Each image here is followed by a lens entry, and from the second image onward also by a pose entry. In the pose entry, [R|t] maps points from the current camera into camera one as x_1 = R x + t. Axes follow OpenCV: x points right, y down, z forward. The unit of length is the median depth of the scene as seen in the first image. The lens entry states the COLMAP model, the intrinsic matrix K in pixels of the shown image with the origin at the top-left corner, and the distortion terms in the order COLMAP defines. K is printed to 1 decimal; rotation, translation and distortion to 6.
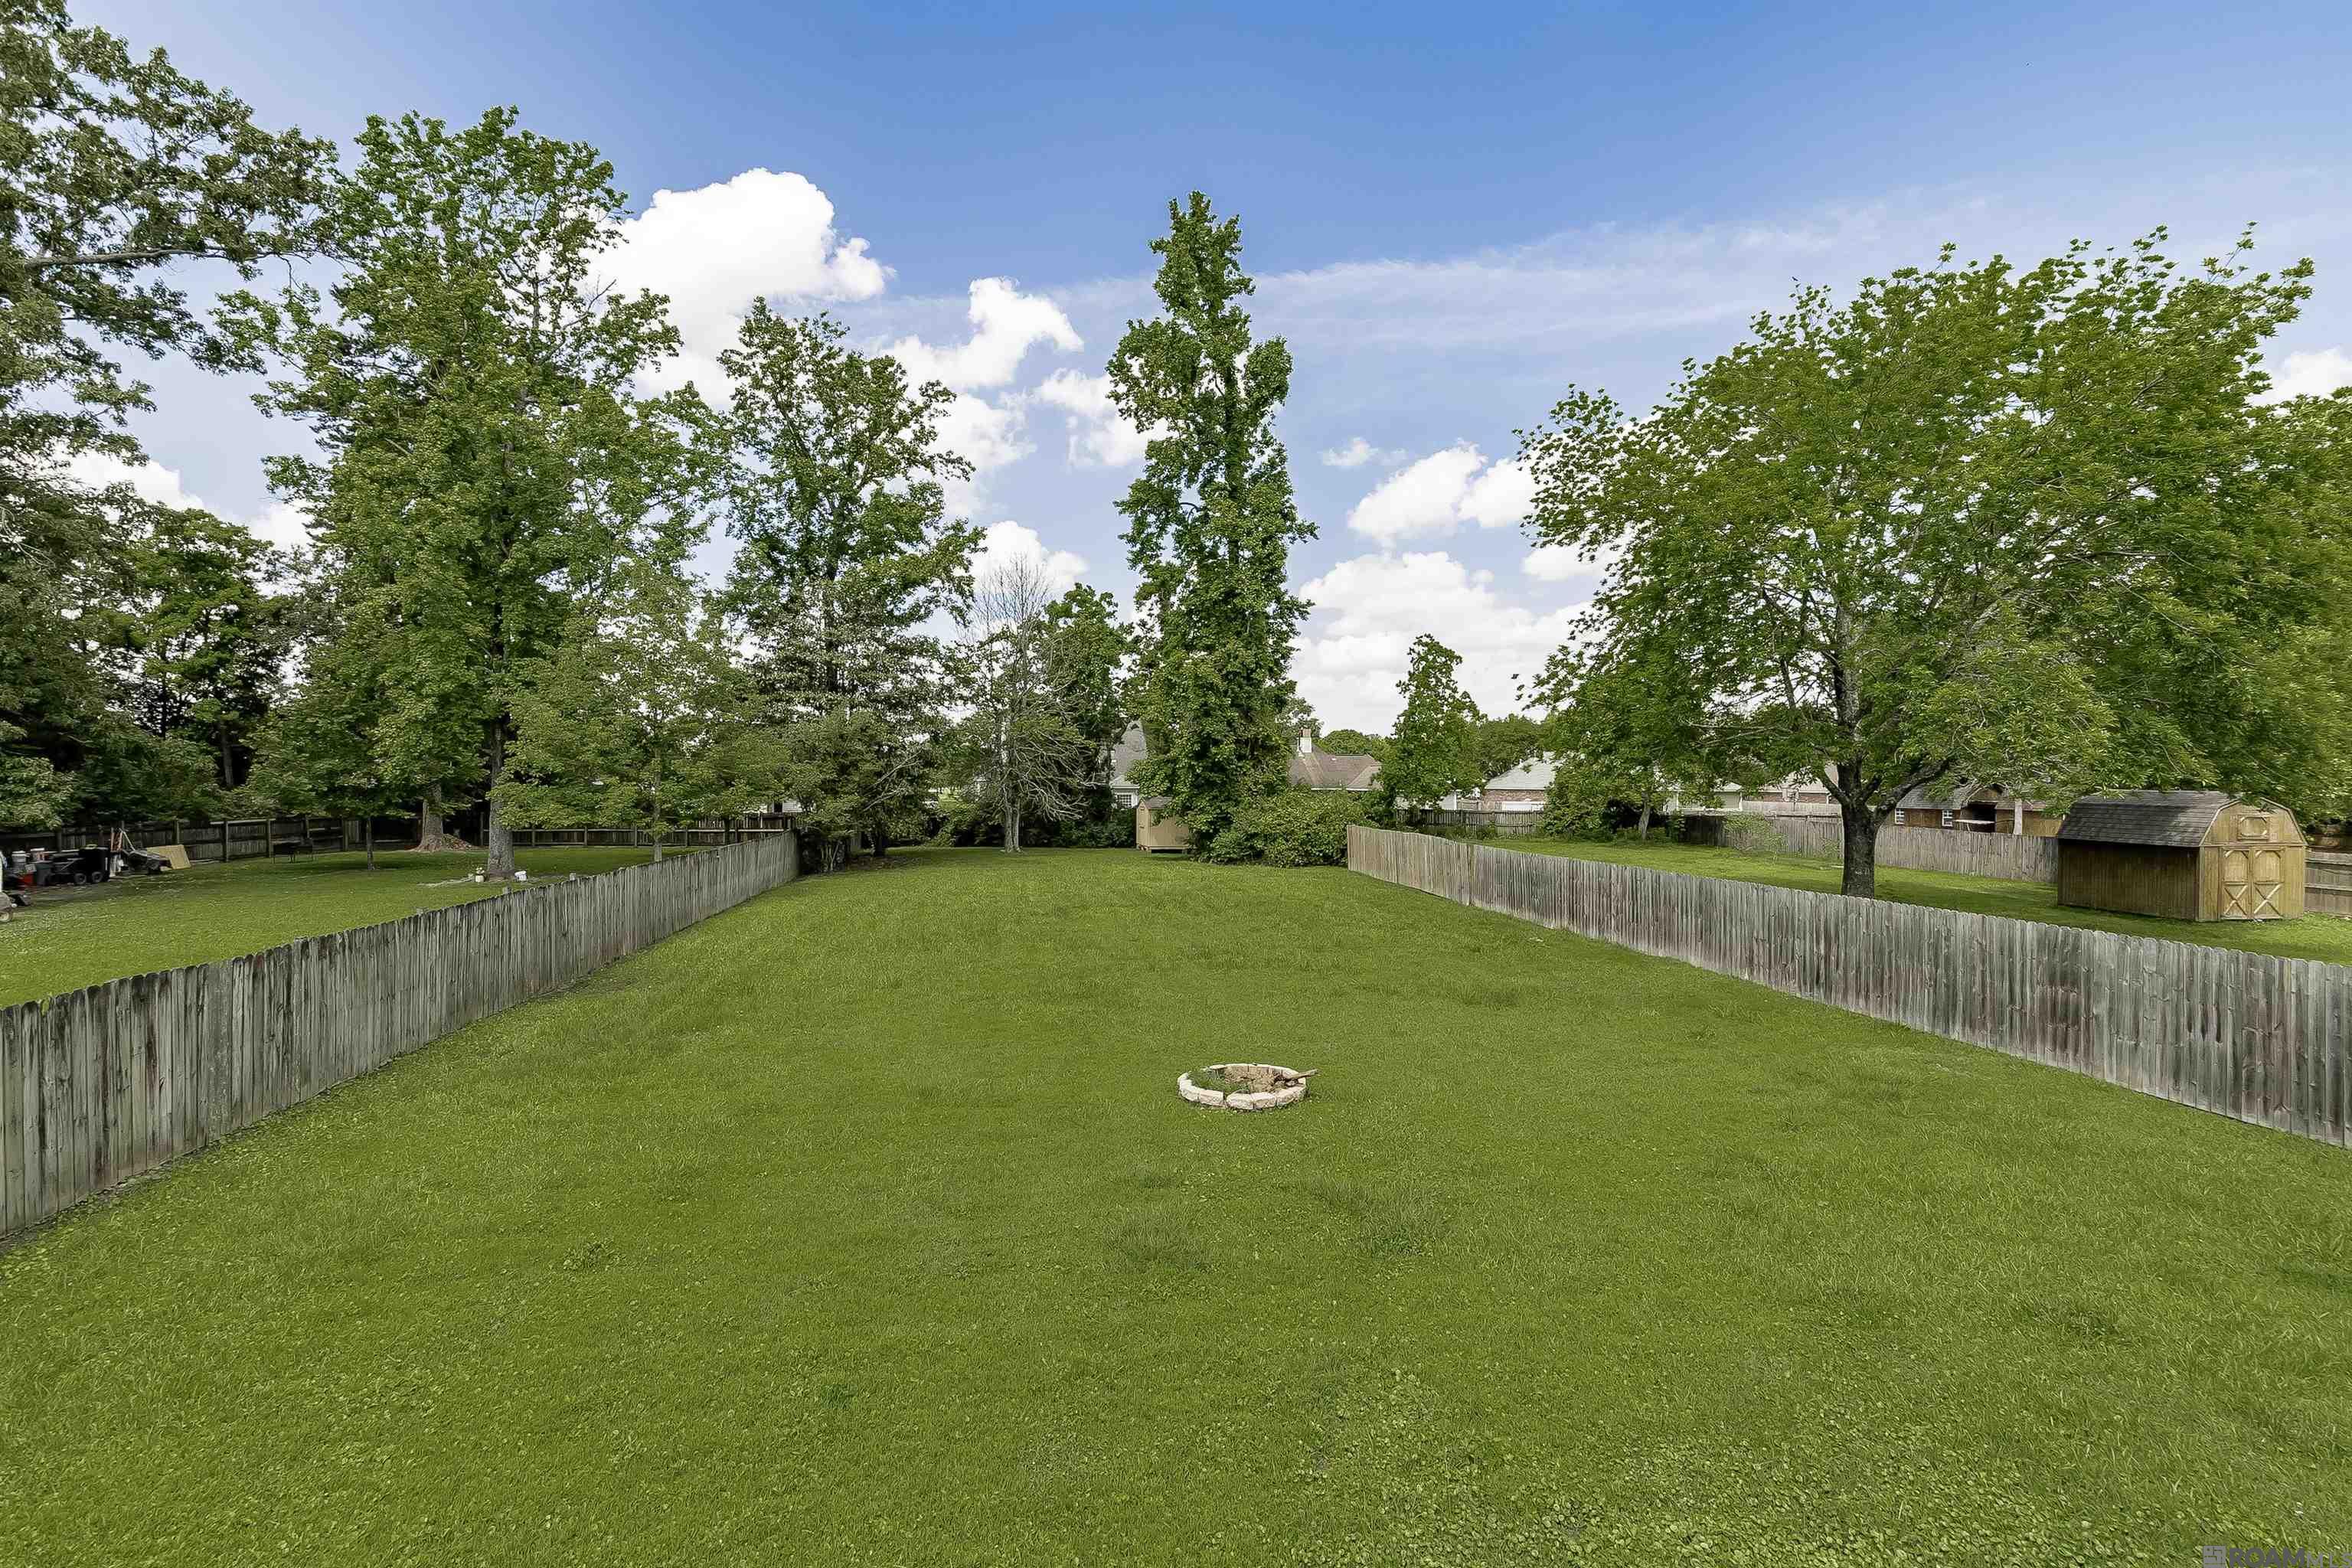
lens RADIAL K [[1063.2, 0, 1161.8], [0, 1063.2, 793.1], [0, 0, 1]] dist [-0.011094, 0.002801]
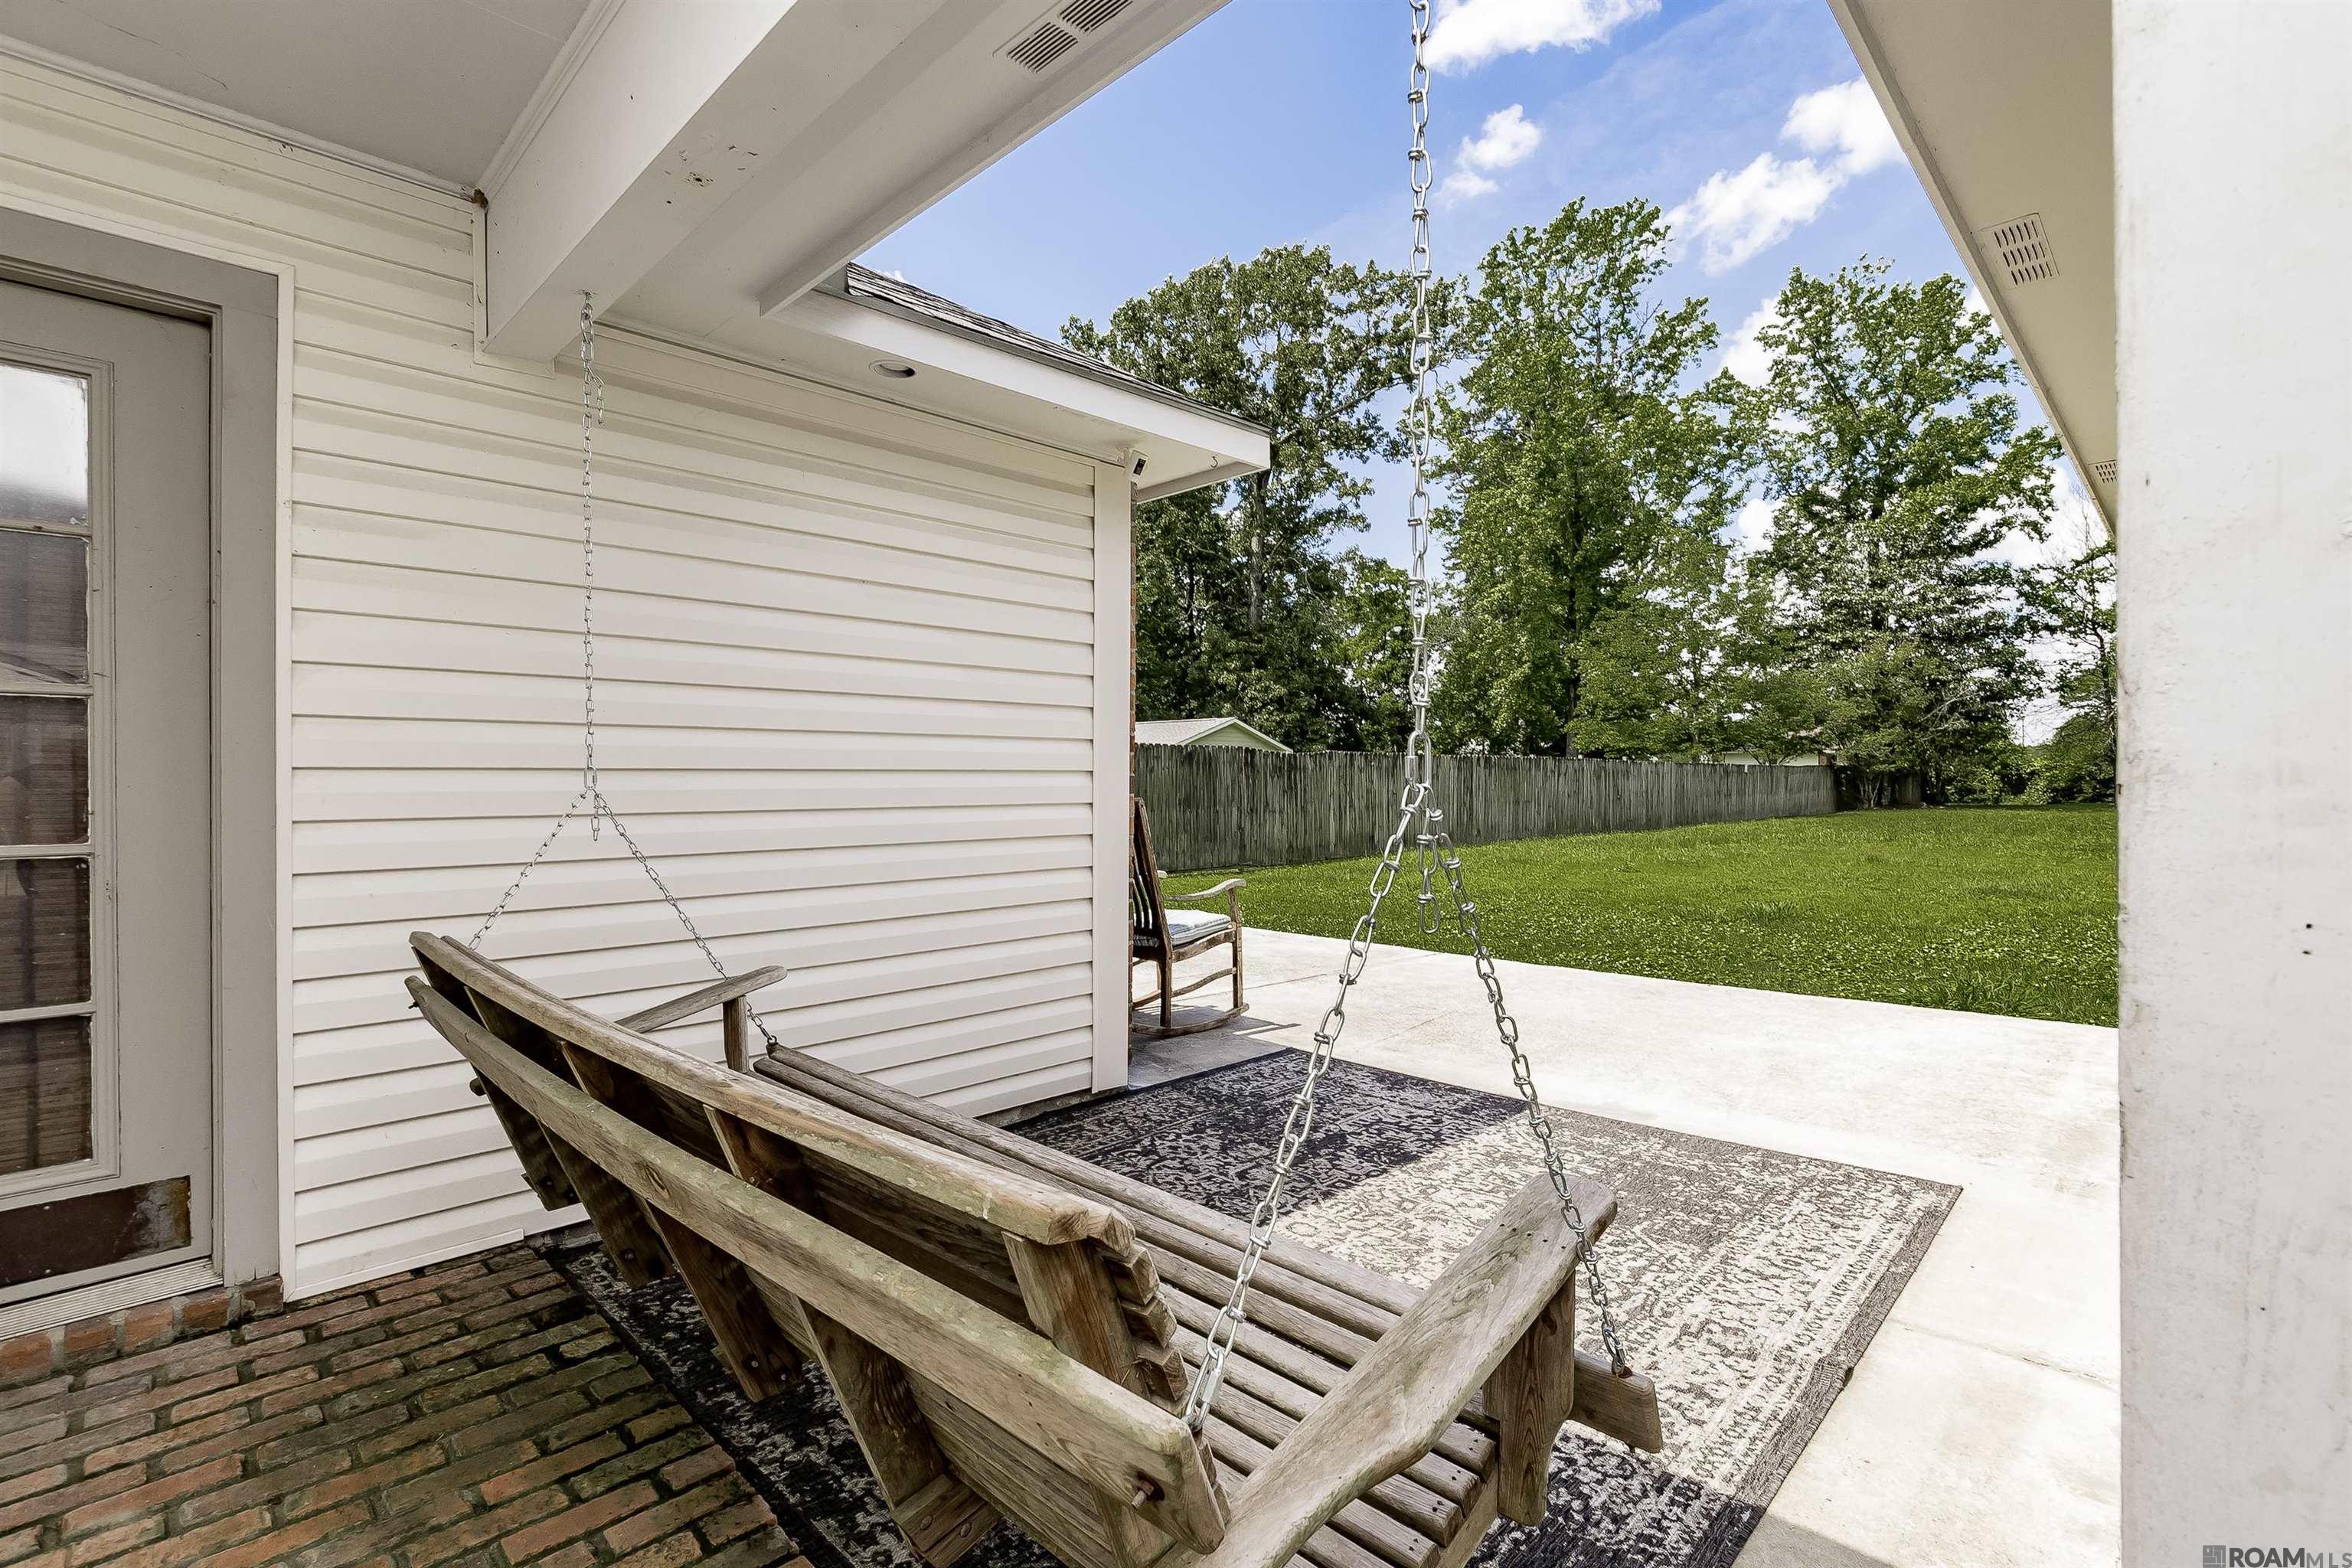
lens RADIAL K [[1063.2, 0, 1164.9], [0, 1063.2, 798.5], [0, 0, 1]] dist [-0.011094, 0.002801]
pose [[0.603496, 0.004647, -0.797352, 0.084583], [0.001672, 0.999973, 0.007093, 0.055001], [0.797364, -0.005614, 0.603473, -0.143079]]
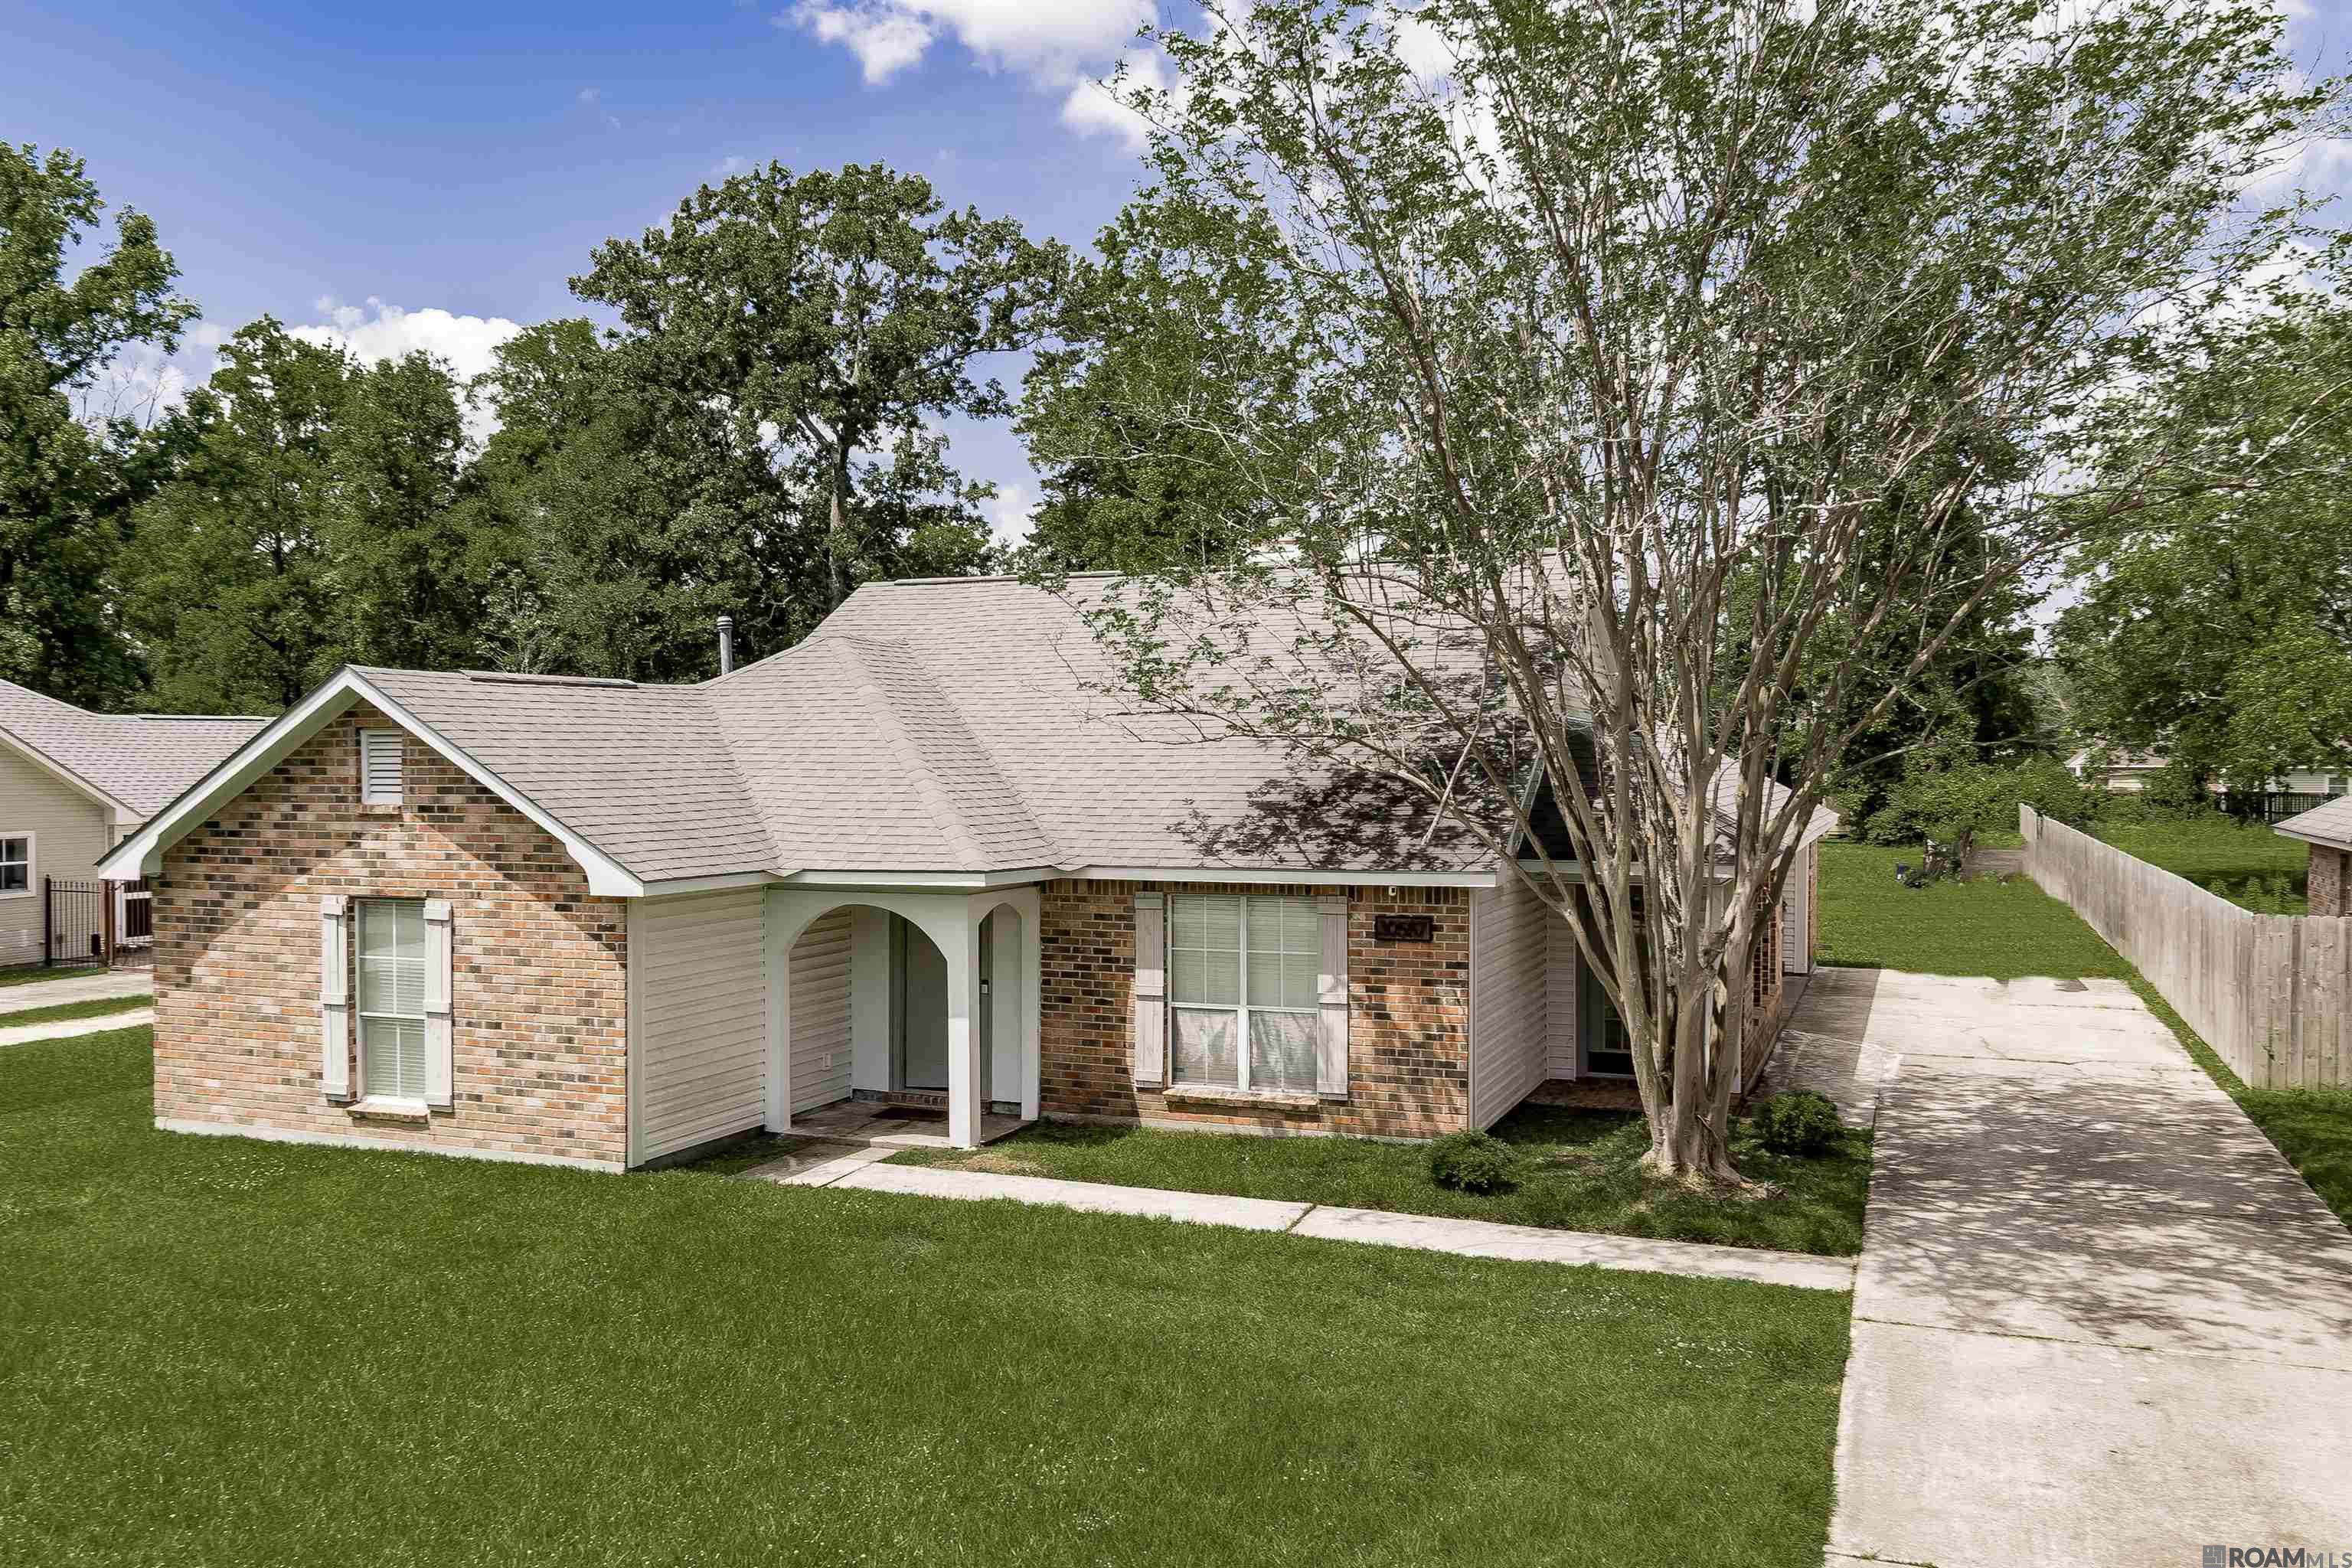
lens RADIAL K [[1920.4, 0, 1157.7], [0, 1920.4, 786.8], [0, 0, 1]] dist [0.007481, -0.008221]
pose [[0.871805, 0.003458, -0.489840, 0.340202], [-0.000271, 0.999978, 0.006577, 0.005439], [0.489852, -0.005601, 0.871788, -0.780610]]
